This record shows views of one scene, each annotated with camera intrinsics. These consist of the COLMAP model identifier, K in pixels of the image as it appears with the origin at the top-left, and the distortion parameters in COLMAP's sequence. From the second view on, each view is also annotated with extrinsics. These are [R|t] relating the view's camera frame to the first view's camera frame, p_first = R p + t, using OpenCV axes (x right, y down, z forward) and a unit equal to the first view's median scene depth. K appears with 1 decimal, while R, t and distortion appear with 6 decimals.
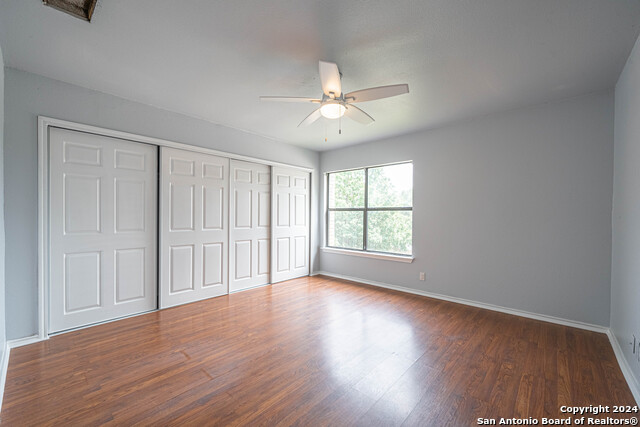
lens RADIAL K [[257.6, 0, 320.9], [0, 257.6, 217.2], [0, 0, 1]] dist [-0.001561, -0.000041]
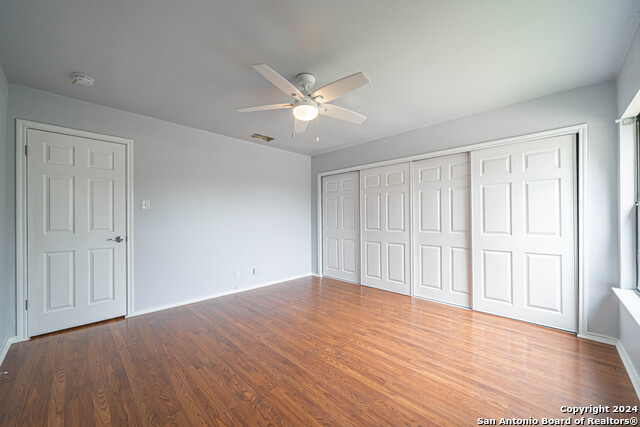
lens RADIAL K [[245.7, 0, 319.1], [0, 245.7, 217.5], [0, 0, 1]] dist [-0.000597, -0.000026]
pose [[-0.036484, -0.010389, -0.999280, 0.539137], [-0.001811, 0.999945, -0.010330, 0.001317], [0.999333, 0.001433, -0.036500, 0.591803]]
